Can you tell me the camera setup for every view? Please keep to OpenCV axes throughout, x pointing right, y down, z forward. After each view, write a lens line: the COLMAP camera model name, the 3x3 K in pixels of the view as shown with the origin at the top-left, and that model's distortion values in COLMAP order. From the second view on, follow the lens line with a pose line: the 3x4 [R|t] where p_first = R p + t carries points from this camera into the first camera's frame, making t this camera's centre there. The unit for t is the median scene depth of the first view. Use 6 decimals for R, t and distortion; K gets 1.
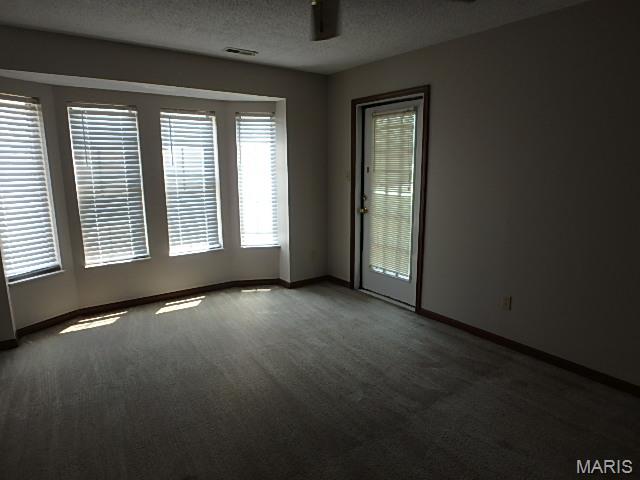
lens RADIAL K [[432.3, 0, 320.8], [0, 432.3, 240.5], [0, 0, 1]] dist [0.003519, 0.000794]
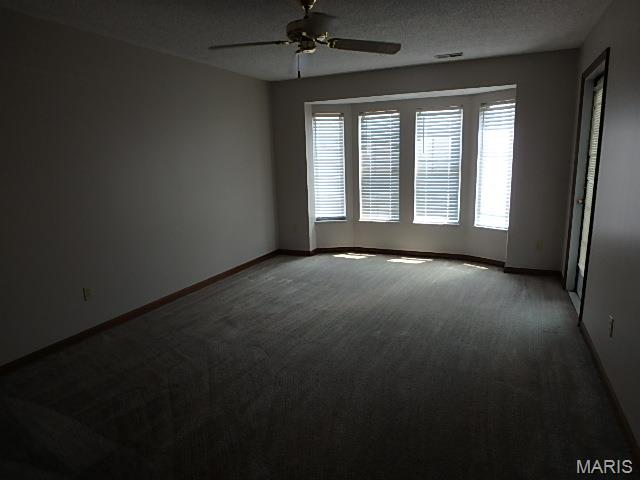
lens RADIAL K [[405.9, 0, 321.3], [0, 405.9, 240.0], [0, 0, 1]] dist [-0.016812, -0.000302]
pose [[0.475015, 0.163308, -0.864691, 0.584598], [-0.140425, 0.984104, 0.108719, -0.007173], [0.868701, 0.069781, 0.490397, 0.166801]]
